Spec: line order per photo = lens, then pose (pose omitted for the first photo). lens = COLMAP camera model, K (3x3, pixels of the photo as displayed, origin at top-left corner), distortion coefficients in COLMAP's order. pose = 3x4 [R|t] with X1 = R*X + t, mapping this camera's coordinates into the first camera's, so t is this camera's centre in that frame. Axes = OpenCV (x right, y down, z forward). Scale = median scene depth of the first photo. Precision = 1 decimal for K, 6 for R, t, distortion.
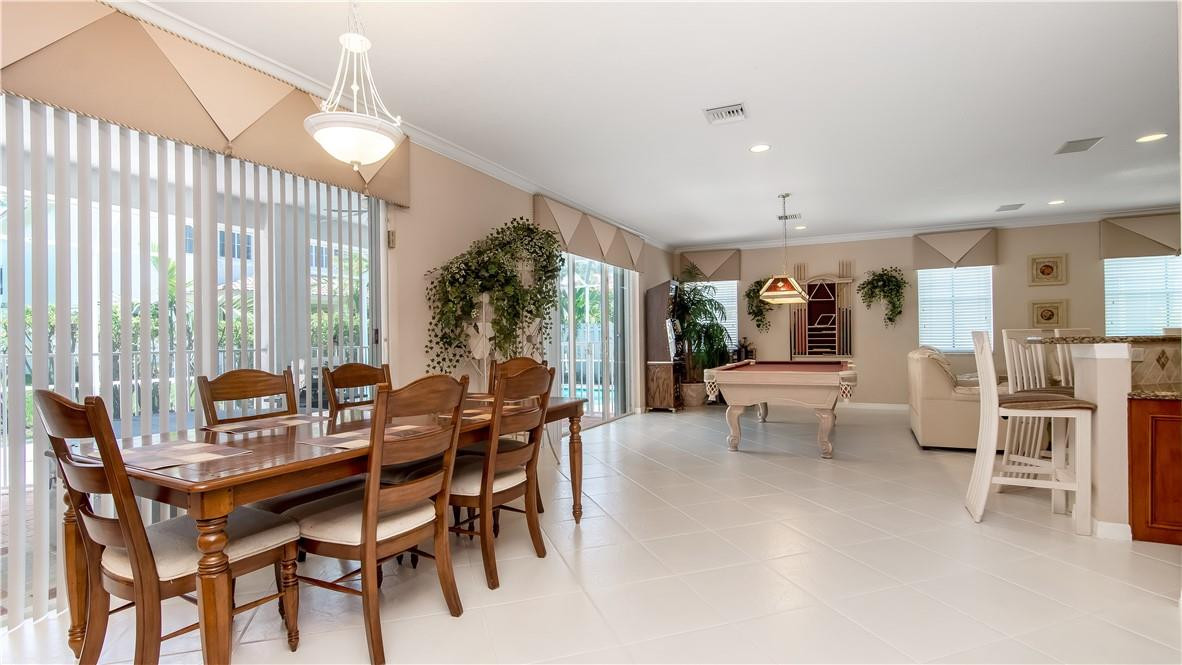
lens RADIAL K [[542.4, 0, 587.2], [0, 542.4, 342.4], [0, 0, 1]] dist [-0.037409, 0.007892]
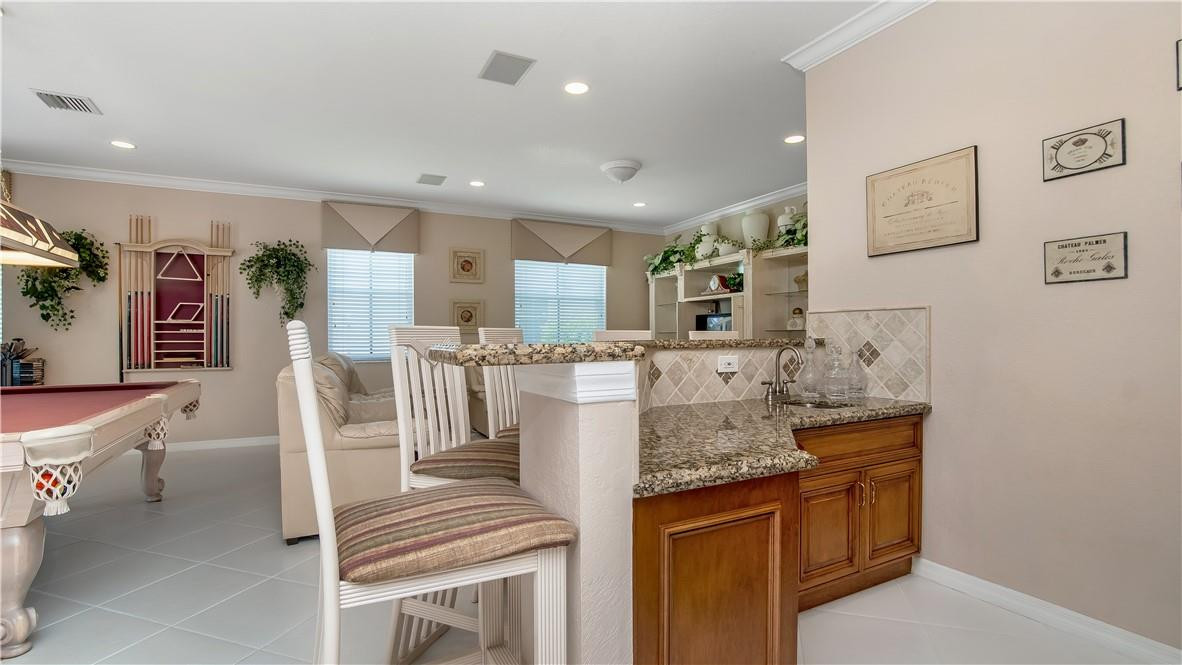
lens RADIAL K [[537.3, 0, 587.2], [0, 537.3, 347.7], [0, 0, 1]] dist [-0.036207, 0.007911]
pose [[0.592205, -0.003765, 0.805779, 0.239525], [-0.001033, 0.999985, 0.005432, -0.003799], [-0.805787, -0.004049, 0.592192, 0.276929]]
